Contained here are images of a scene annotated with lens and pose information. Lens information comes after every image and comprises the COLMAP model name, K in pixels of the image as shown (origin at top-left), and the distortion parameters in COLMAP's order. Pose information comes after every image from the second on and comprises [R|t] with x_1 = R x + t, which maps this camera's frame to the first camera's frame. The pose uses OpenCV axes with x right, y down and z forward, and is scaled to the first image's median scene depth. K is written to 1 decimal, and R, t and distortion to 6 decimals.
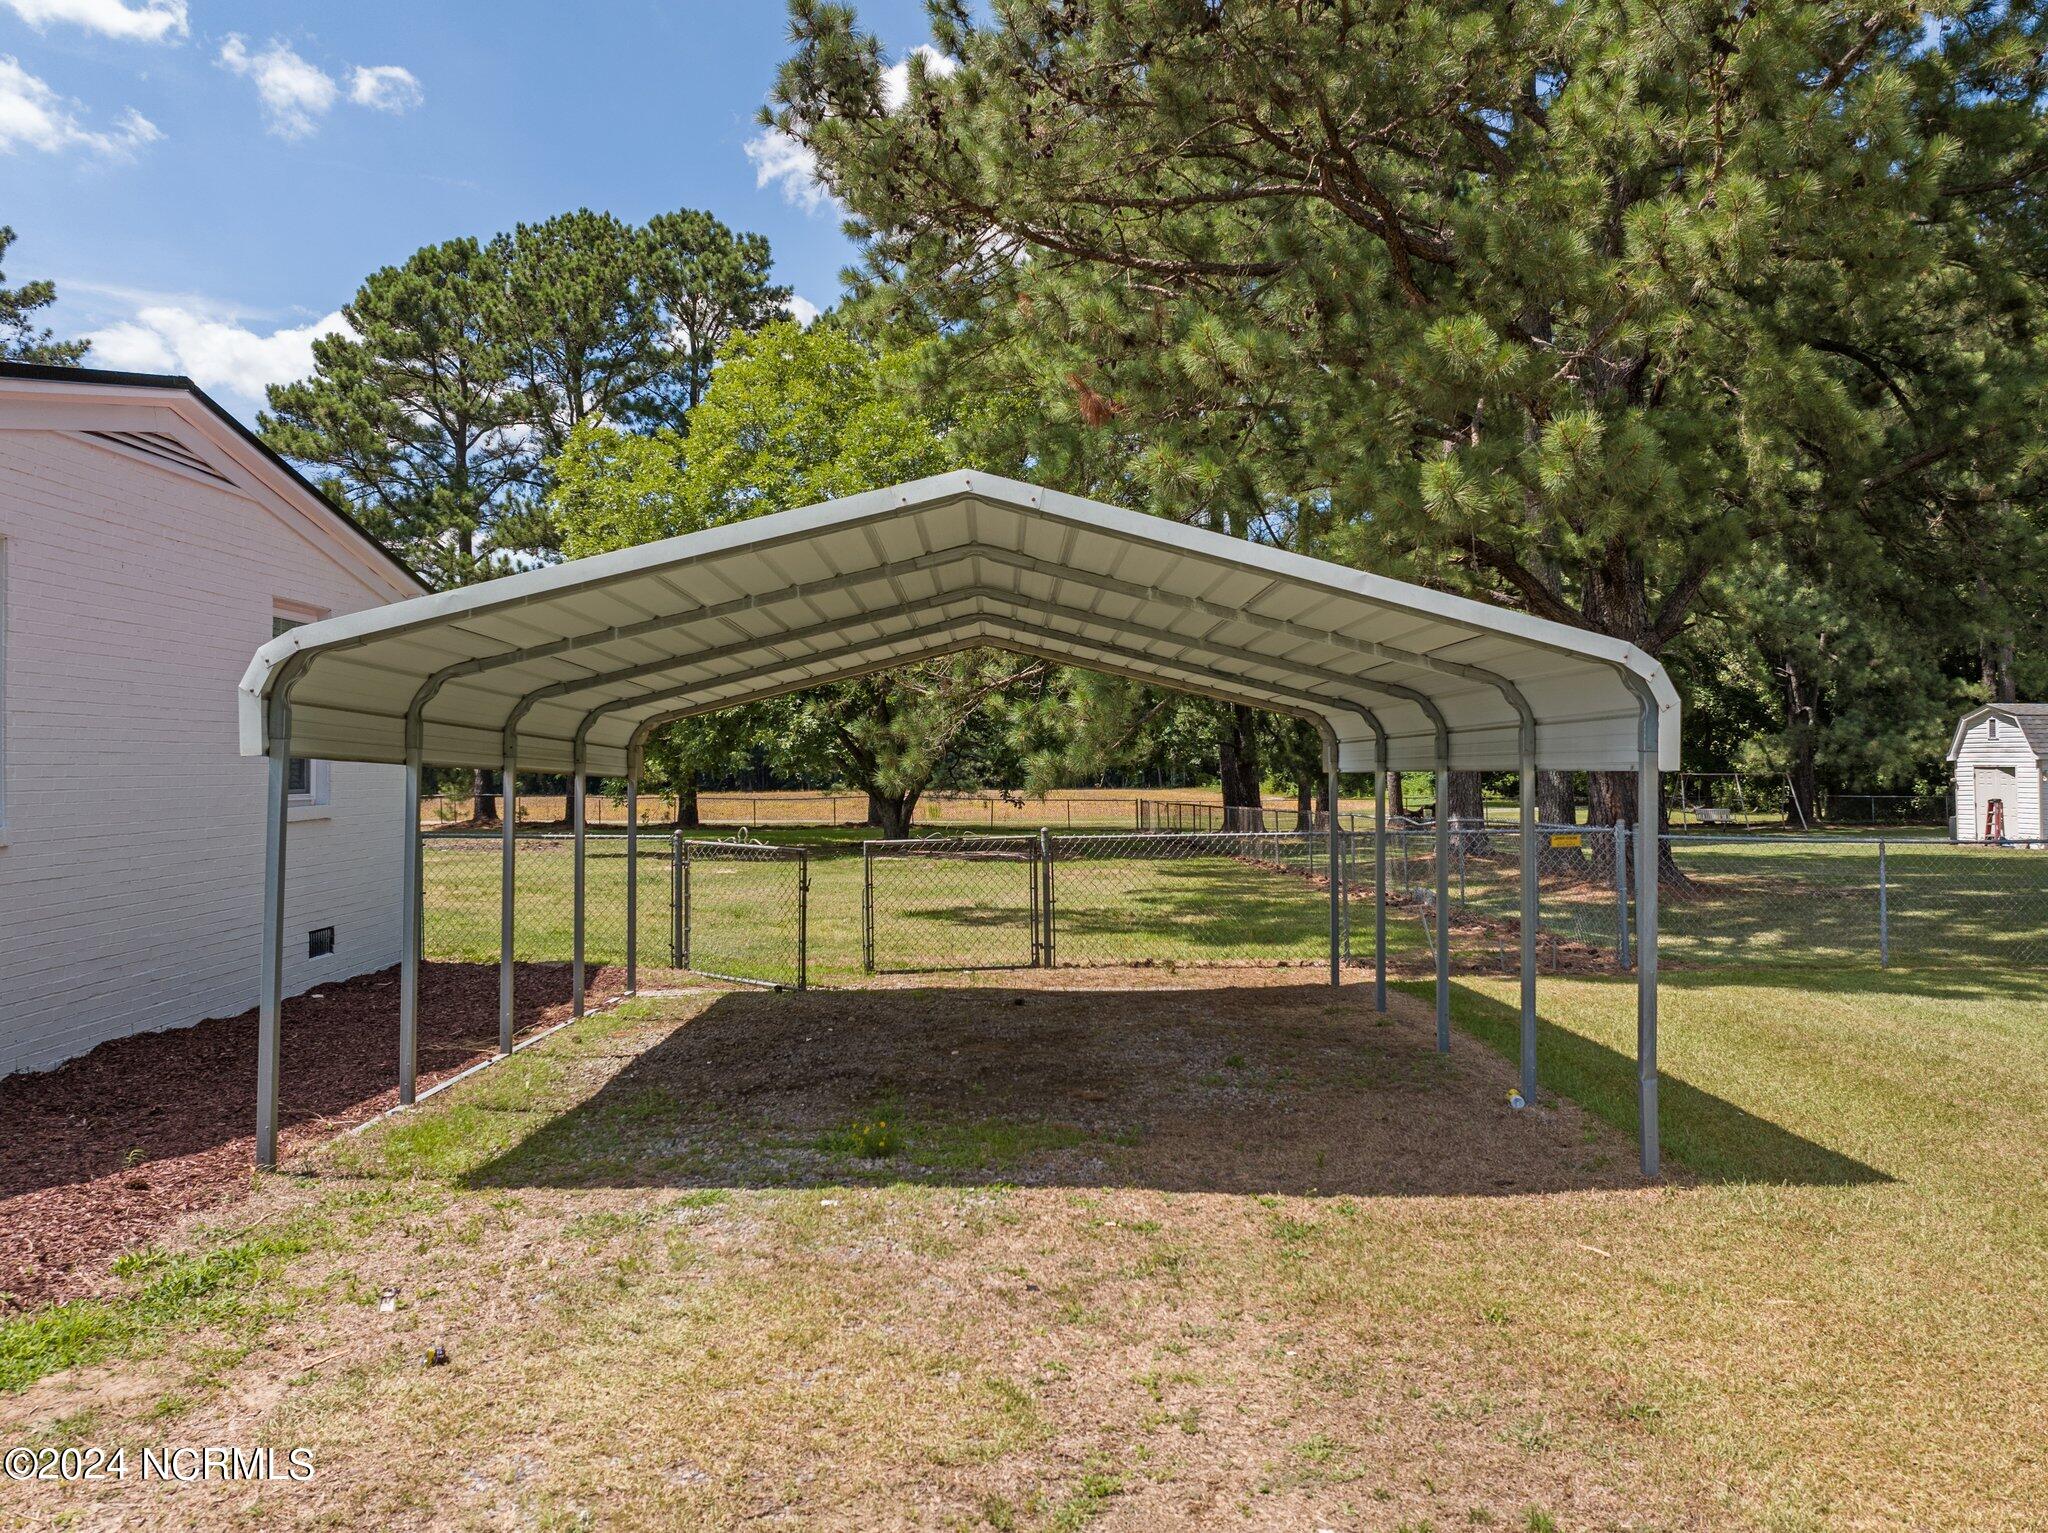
lens RADIAL K [[1459.0, 0, 1027.1], [0, 1459.0, 778.3], [0, 0, 1]] dist [0.005407, -0.066380]
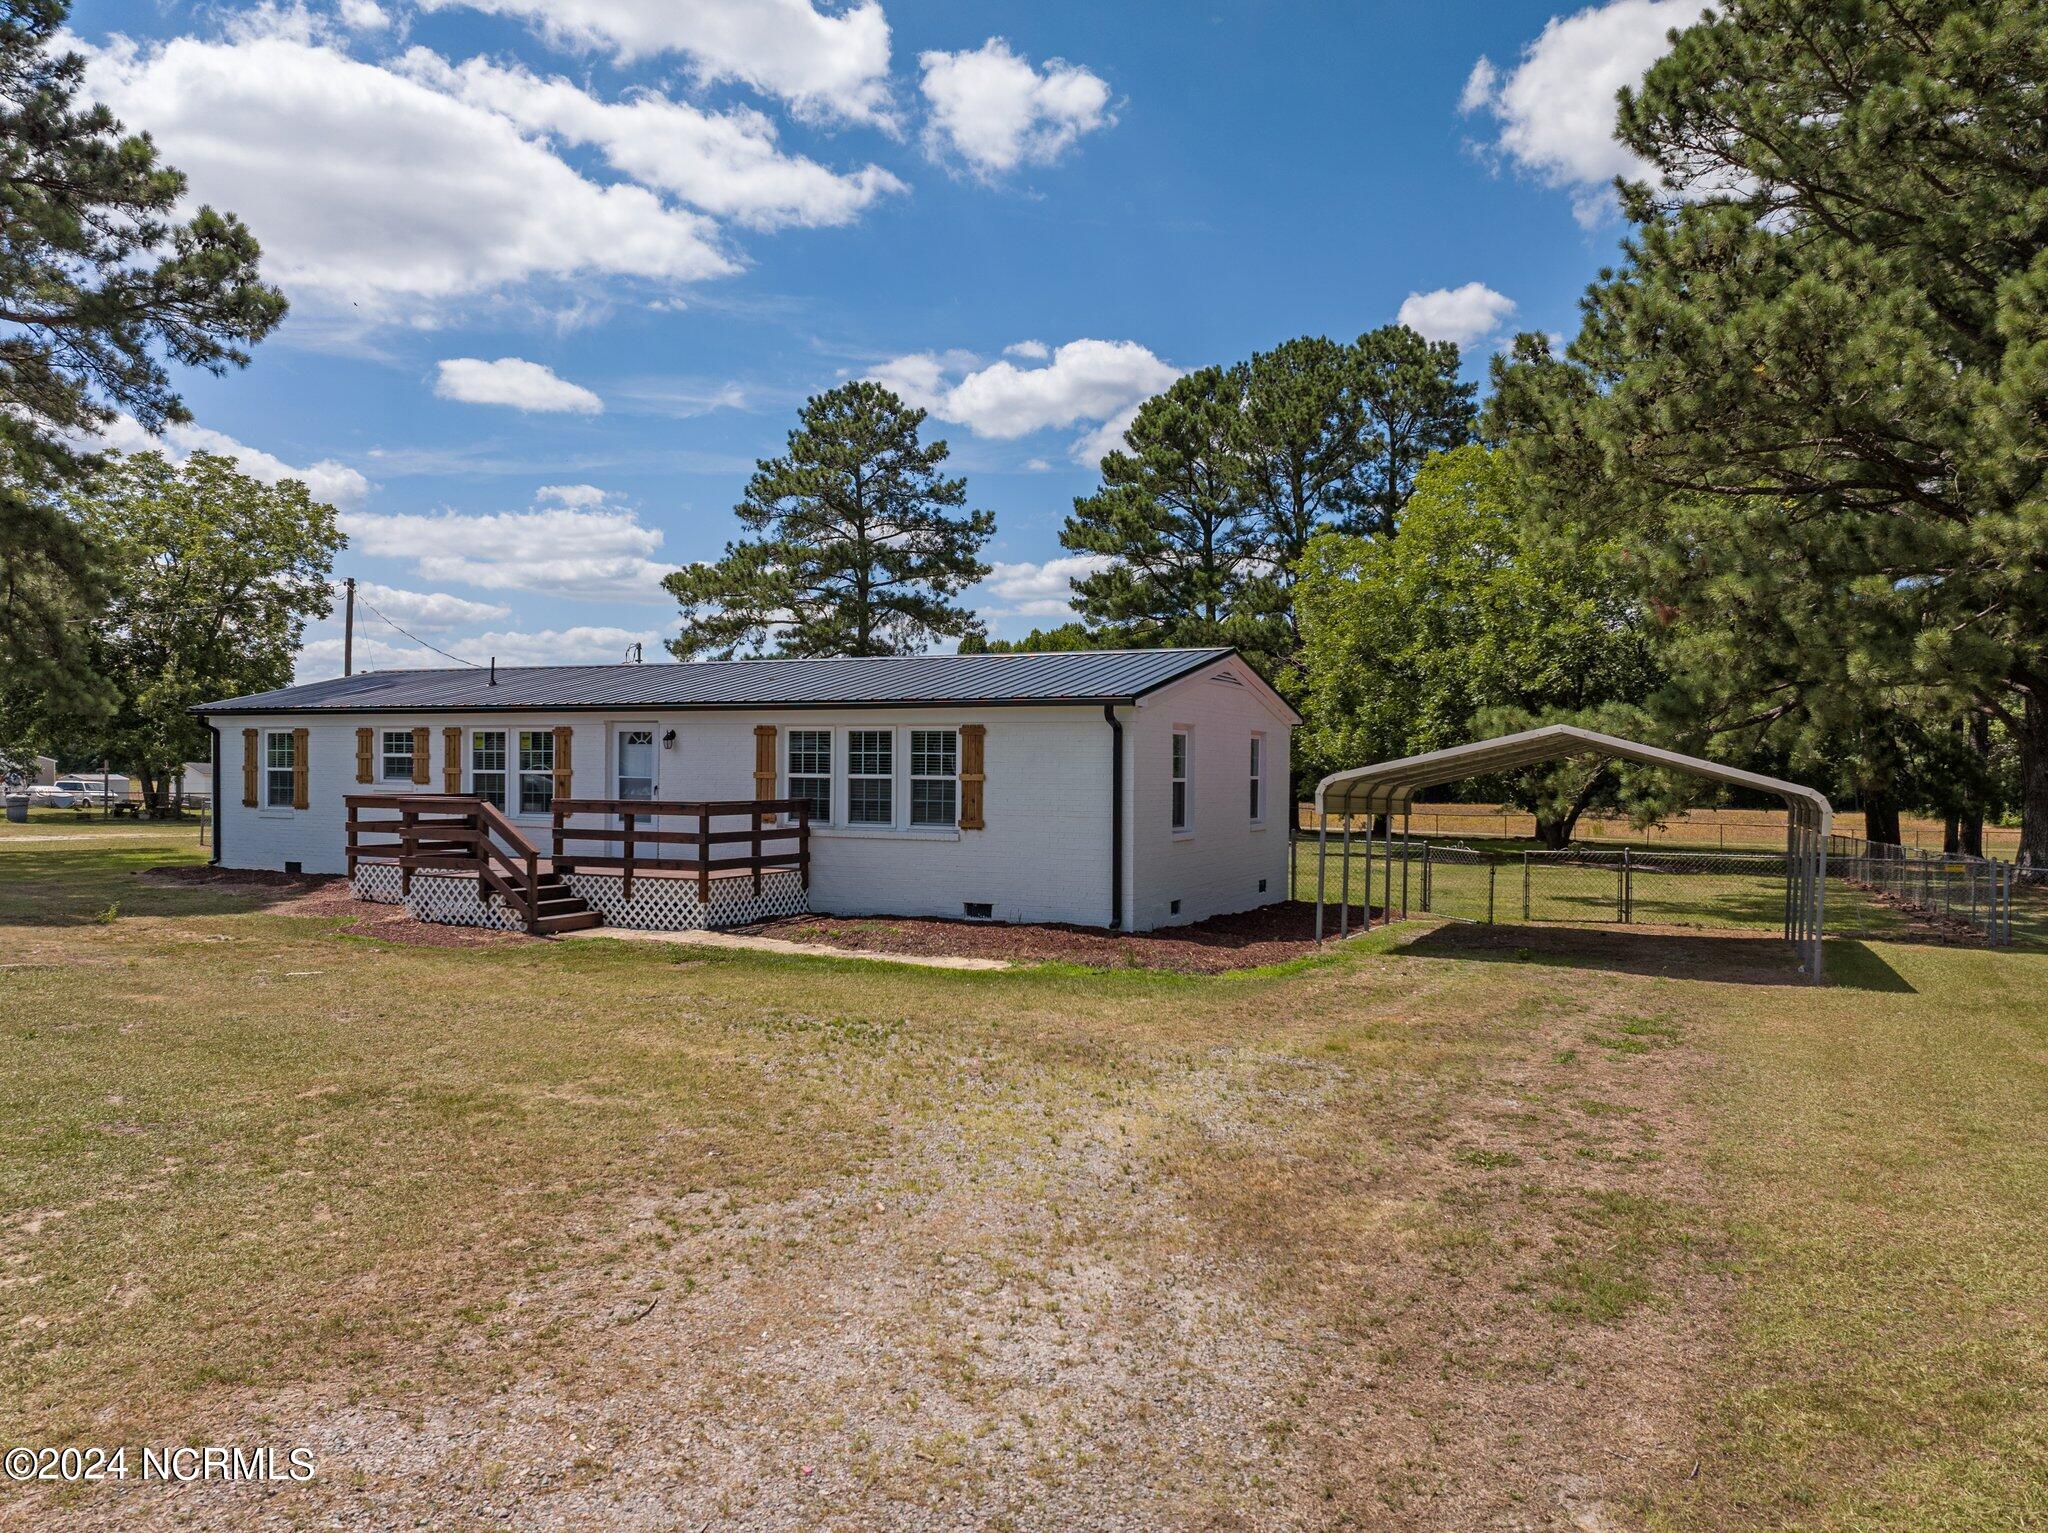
lens RADIAL K [[1459.0, 0, 1027.1], [0, 1459.0, 778.3], [0, 0, 1]] dist [0.005407, -0.066380]
pose [[0.901131, 0.017832, -0.433180, 0.029826], [-0.019039, 0.999818, 0.001551, -0.010576], [0.433129, 0.006849, 0.901306, -0.238186]]
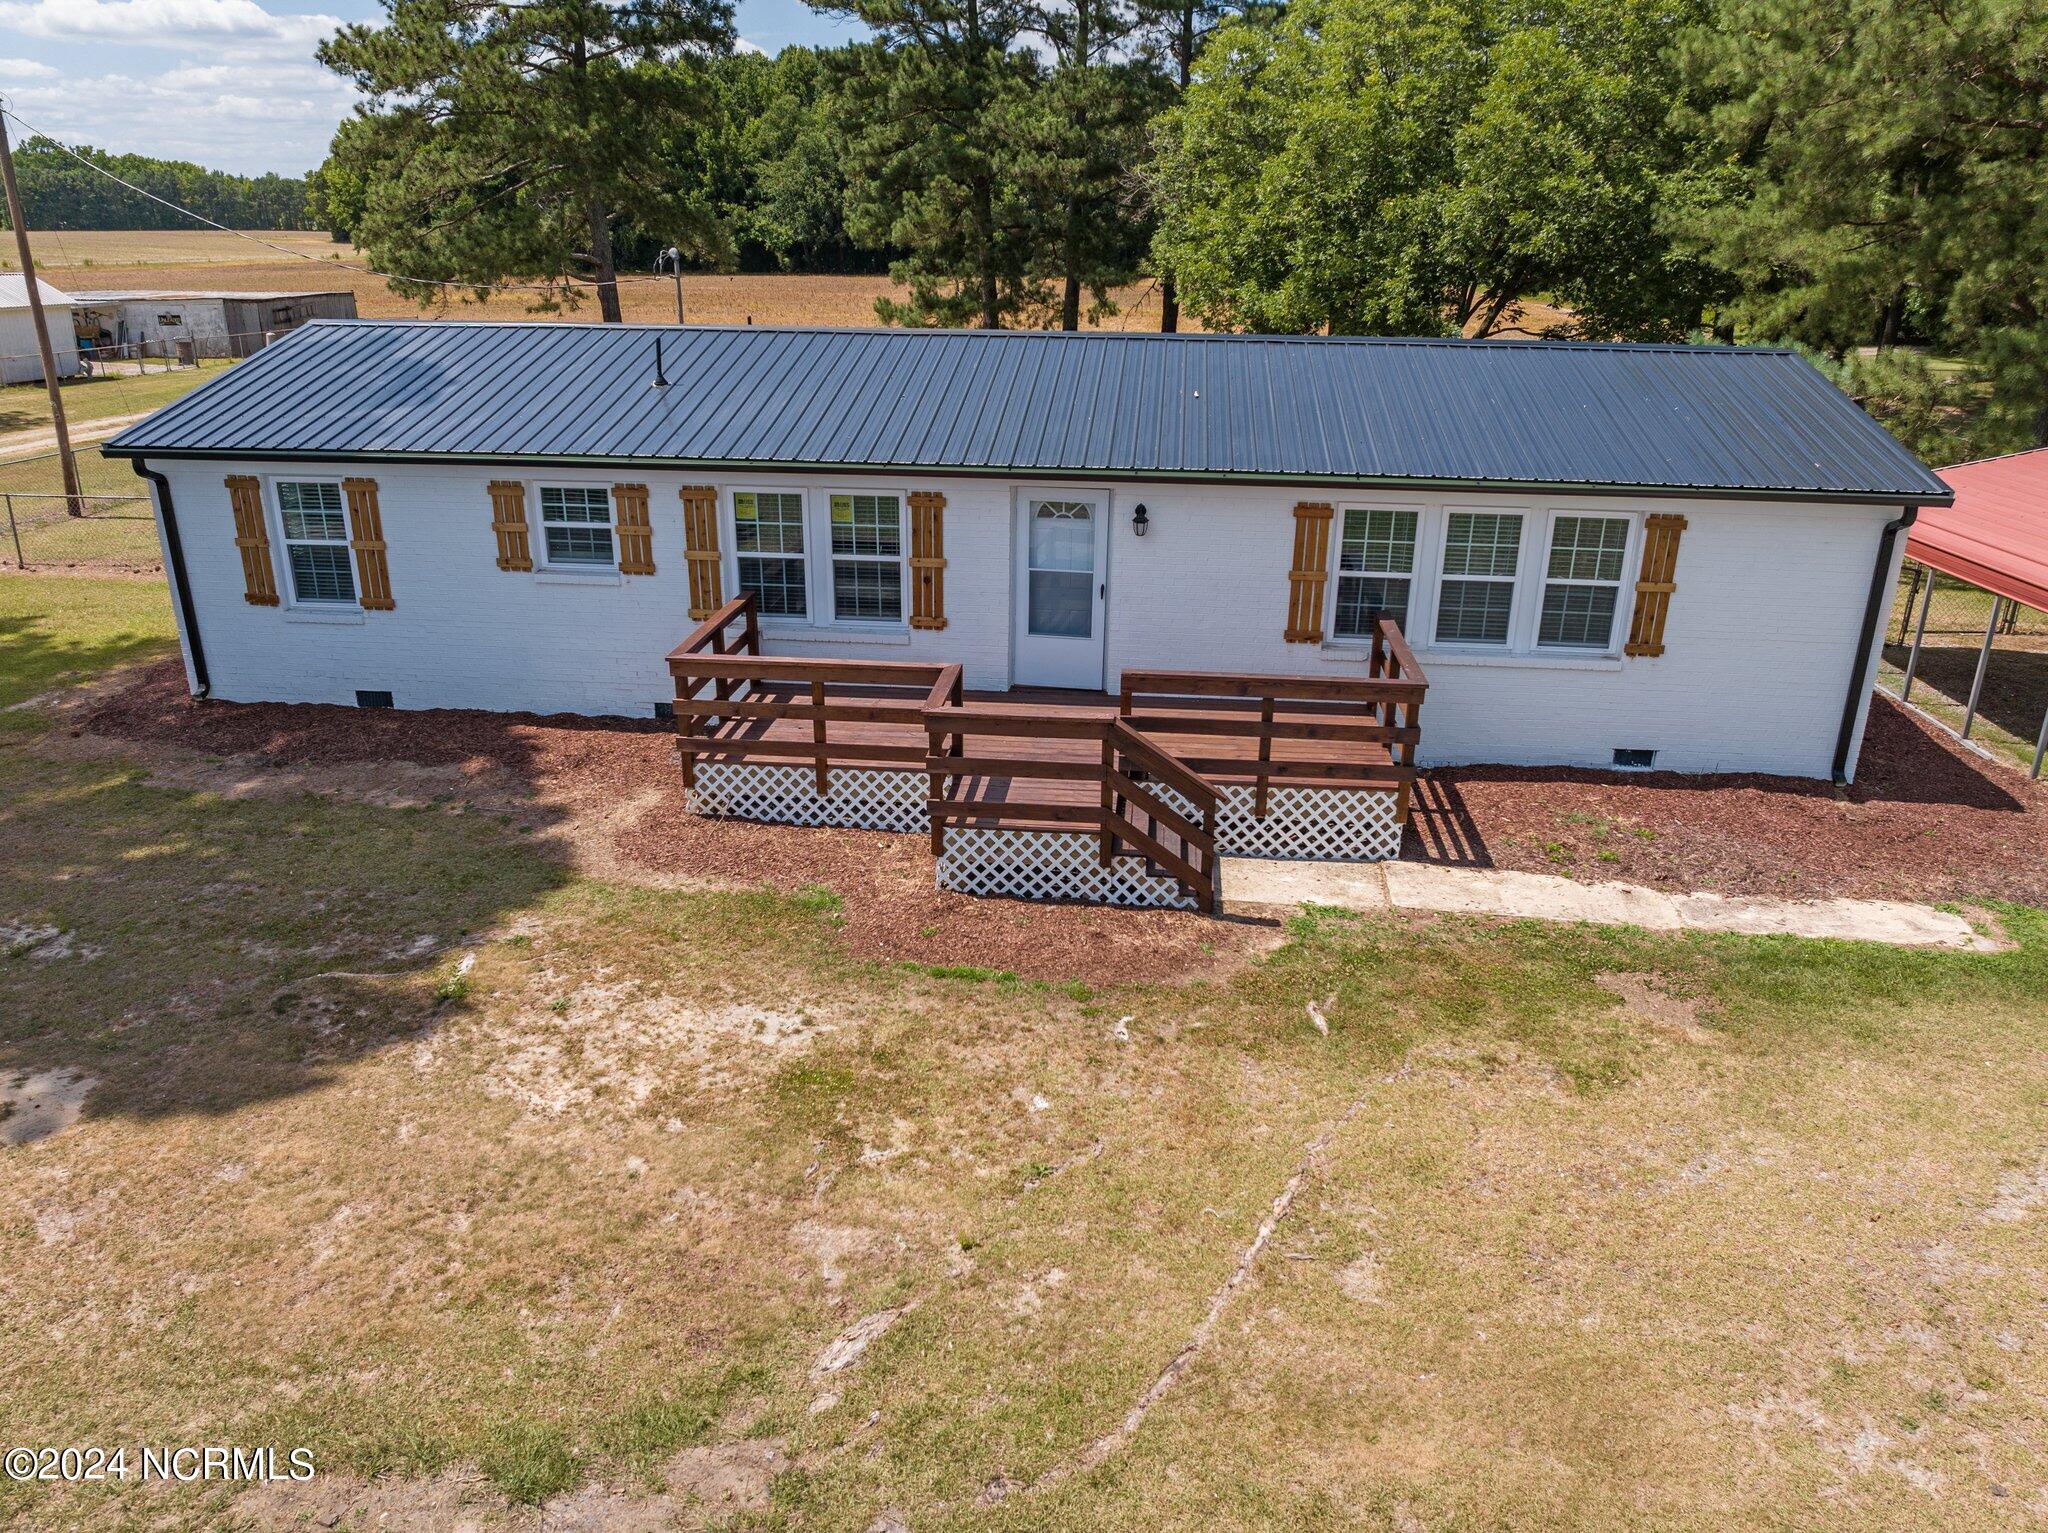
lens RADIAL K [[1413.9, 0, 1019.6], [0, 1413.9, 778.7], [0, 0, 1]] dist [-0.043694, -0.004068]
pose [[0.994335, 0.054916, -0.091006, -0.244492], [-0.016973, 0.927243, 0.374076, -0.074004], [0.104927, -0.370412, 0.922922, -0.170137]]
